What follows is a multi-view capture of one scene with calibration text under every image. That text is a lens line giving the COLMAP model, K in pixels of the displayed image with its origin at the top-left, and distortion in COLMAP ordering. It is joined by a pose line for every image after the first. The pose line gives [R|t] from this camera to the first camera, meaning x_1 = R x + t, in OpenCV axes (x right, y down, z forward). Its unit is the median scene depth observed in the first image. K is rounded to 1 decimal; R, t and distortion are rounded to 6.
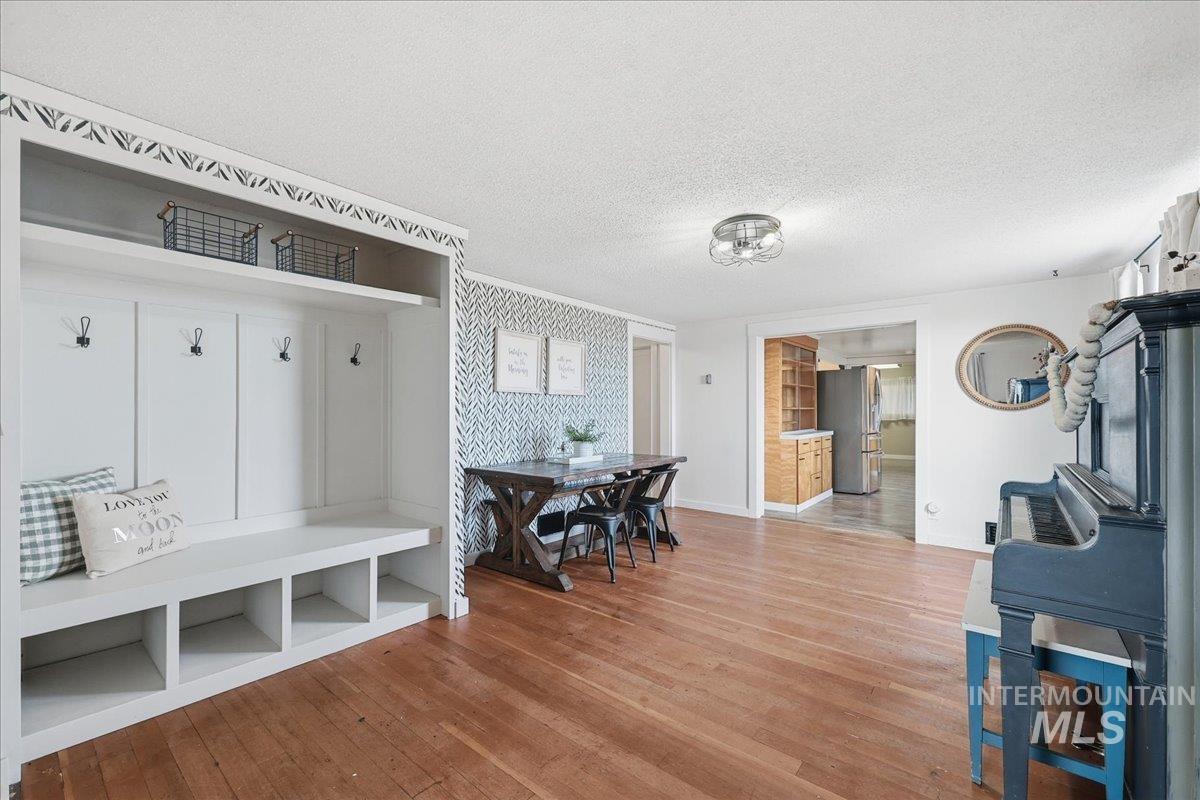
lens RADIAL K [[487.8, 0, 596.0], [0, 487.8, 405.0], [0, 0, 1]] dist [-0.000382, -0.000173]
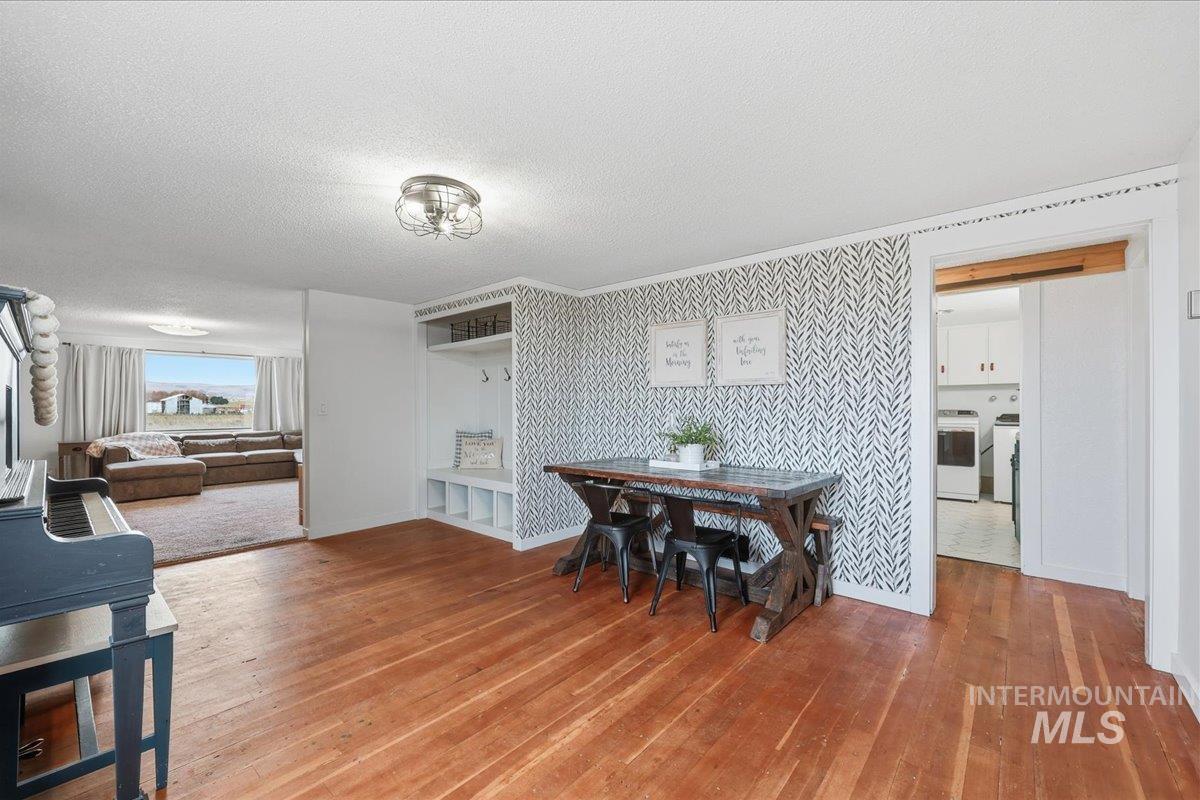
lens RADIAL K [[487.8, 0, 596.0], [0, 487.8, 405.0], [0, 0, 1]] dist [-0.000382, -0.000173]
pose [[-0.023084, -0.003385, -0.999728, 0.857112], [0.012883, 0.999910, -0.003683, 0.011871], [0.999651, -0.012965, -0.023038, 0.947880]]
